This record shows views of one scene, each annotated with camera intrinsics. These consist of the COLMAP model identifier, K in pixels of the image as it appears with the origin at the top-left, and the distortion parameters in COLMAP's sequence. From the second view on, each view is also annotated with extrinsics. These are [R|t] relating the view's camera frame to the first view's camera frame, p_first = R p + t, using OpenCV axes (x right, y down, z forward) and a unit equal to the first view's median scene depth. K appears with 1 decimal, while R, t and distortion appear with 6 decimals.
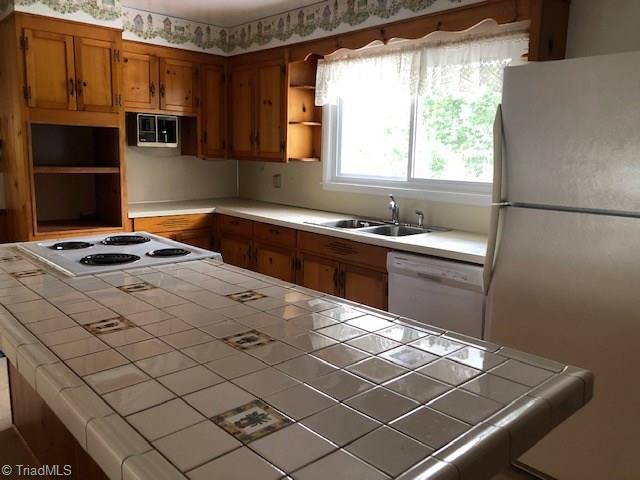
lens RADIAL K [[524.2, 0, 320.8], [0, 524.2, 241.7], [0, 0, 1]] dist [0.008334, 0.002642]
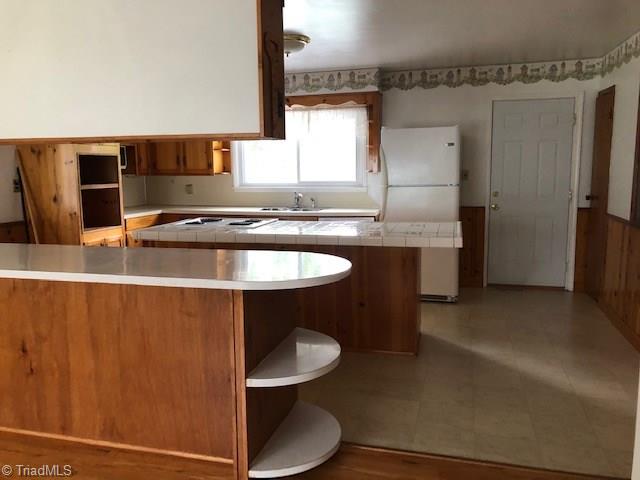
lens RADIAL K [[524.2, 0, 319.2], [0, 524.2, 238.7], [0, 0, 1]] dist [0.008334, 0.002642]
pose [[0.845017, -0.104768, 0.524376, -0.612532], [0.118831, 0.992891, 0.006882, 0.054791], [-0.521369, 0.056496, 0.851459, -0.434298]]
